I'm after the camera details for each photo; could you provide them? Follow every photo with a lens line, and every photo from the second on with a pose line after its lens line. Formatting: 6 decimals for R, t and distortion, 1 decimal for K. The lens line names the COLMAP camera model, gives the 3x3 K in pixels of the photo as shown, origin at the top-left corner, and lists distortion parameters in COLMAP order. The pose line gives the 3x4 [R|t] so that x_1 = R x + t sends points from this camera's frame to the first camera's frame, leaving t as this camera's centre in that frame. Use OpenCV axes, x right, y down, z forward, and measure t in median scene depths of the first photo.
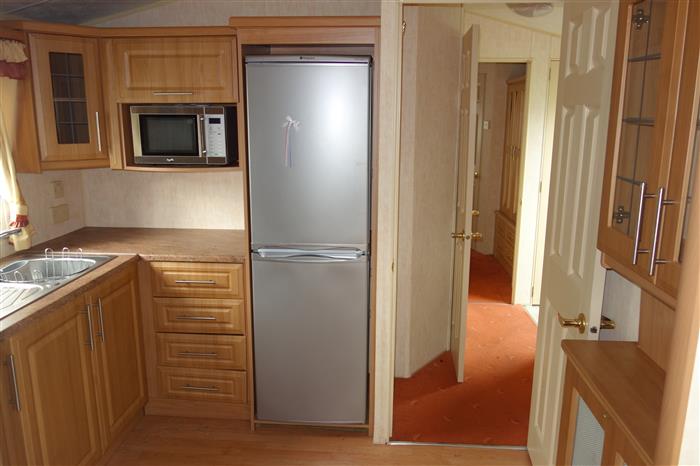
lens RADIAL K [[552.0, 0, 348.1], [0, 552.0, 233.6], [0, 0, 1]] dist [-0.005347, 0.008689]
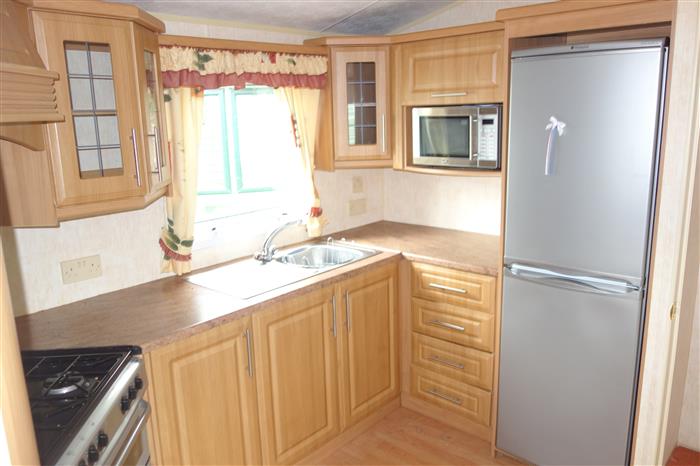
lens RADIAL K [[552.0, 0, 350.3], [0, 552.0, 232.6], [0, 0, 1]] dist [-0.005347, 0.008689]
pose [[0.802335, 0.103428, -0.587845, 0.146260], [-0.096617, 0.994389, 0.043087, -0.035453], [0.589002, 0.022226, 0.807826, 0.108263]]
